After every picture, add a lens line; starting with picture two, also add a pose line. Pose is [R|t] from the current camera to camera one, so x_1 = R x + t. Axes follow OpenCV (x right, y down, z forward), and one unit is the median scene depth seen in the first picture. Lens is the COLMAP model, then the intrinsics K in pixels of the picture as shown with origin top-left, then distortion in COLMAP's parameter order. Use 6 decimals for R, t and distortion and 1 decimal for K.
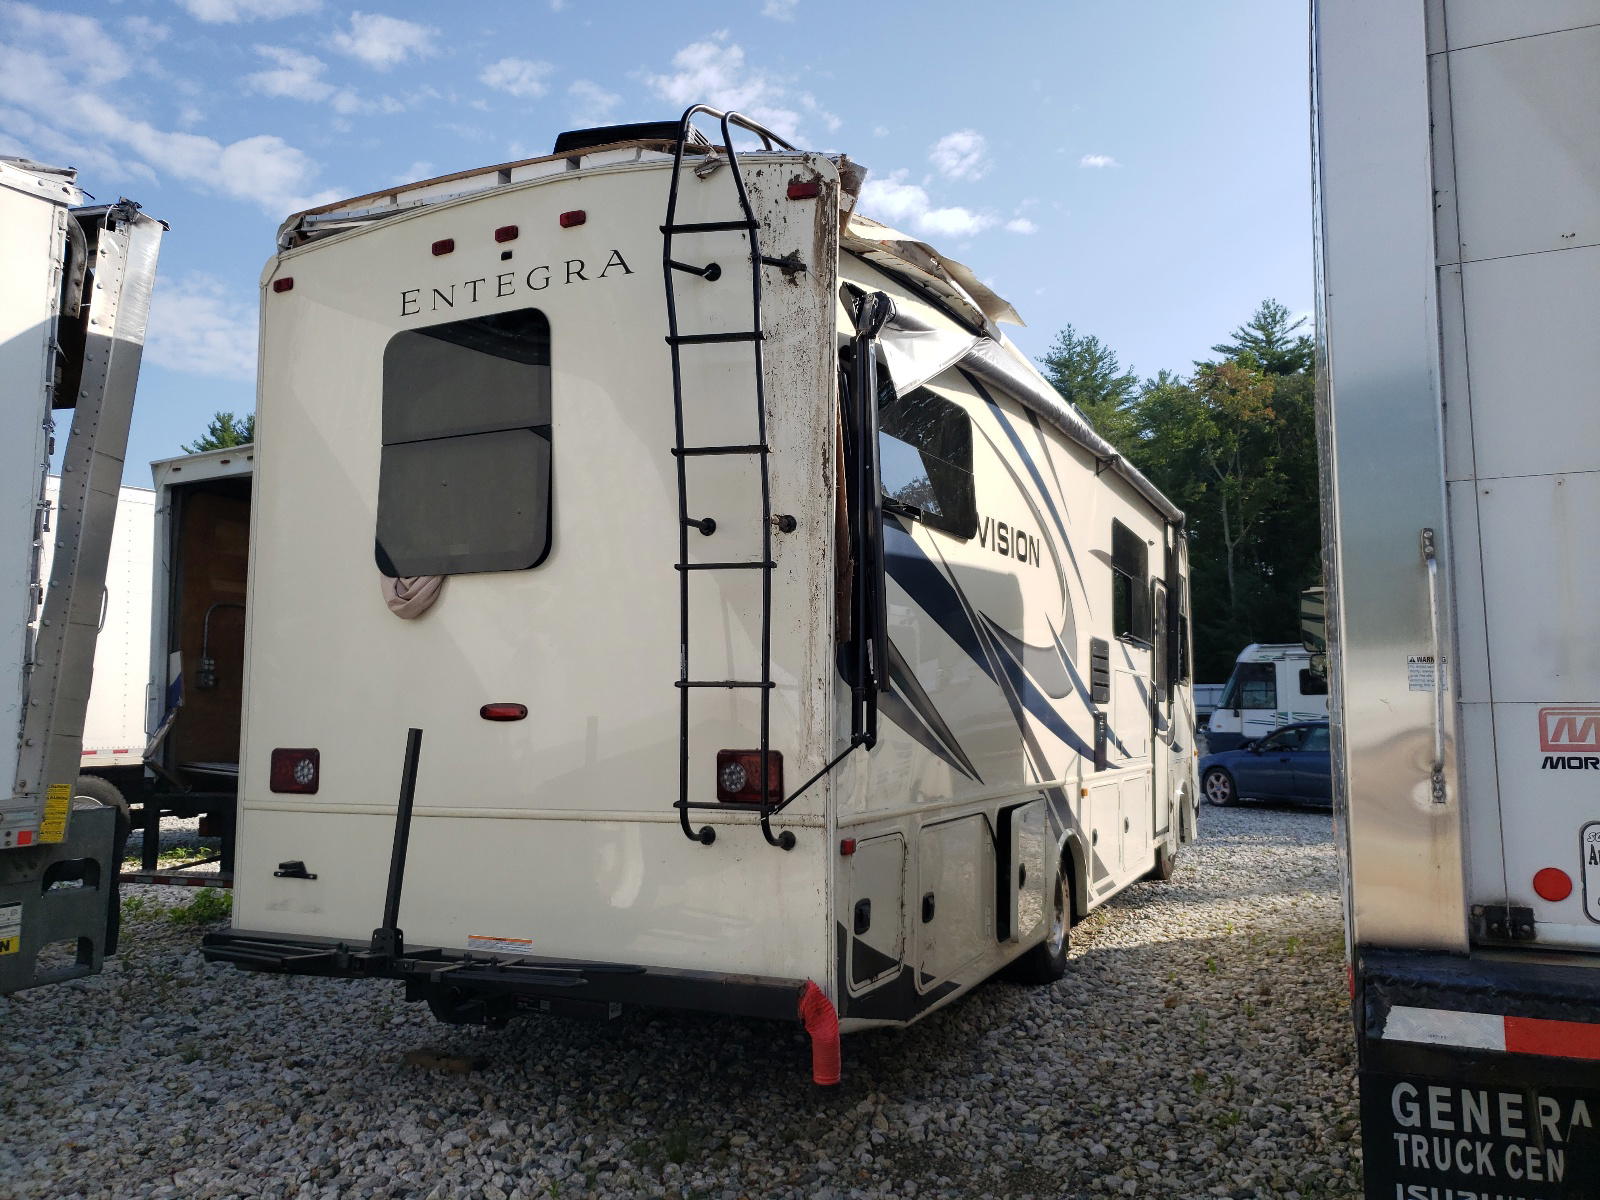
lens RADIAL K [[1210.7, 0, 800.0], [0, 1210.7, 600.0], [0, 0, 1]] dist [0.050109, -0.040900]
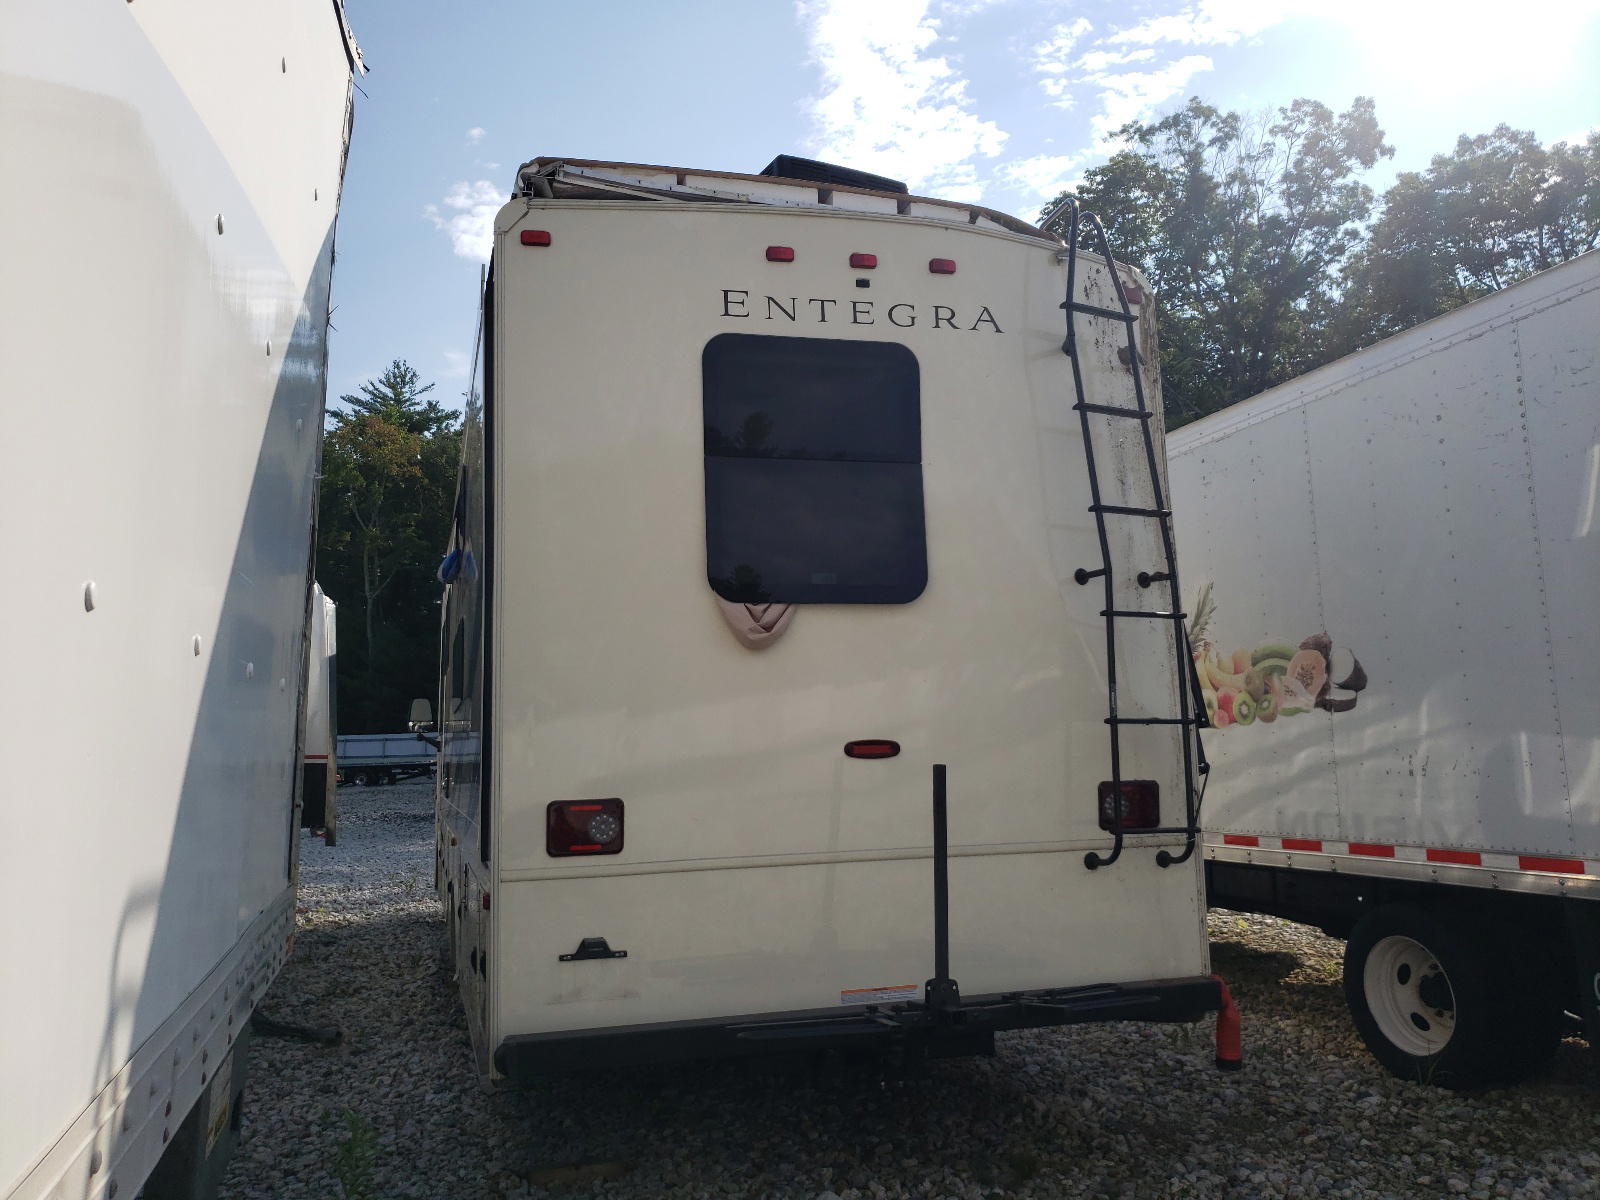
lens RADIAL K [[1201.2, 0, 800.0], [0, 1201.2, 600.0], [0, 0, 1]] dist [0.099796, -0.036119]
pose [[0.768576, 0.063588, 0.636590, -0.866112], [-0.036919, 0.997798, -0.055095, 0.026396], [-0.638692, 0.018842, 0.769232, 0.283261]]
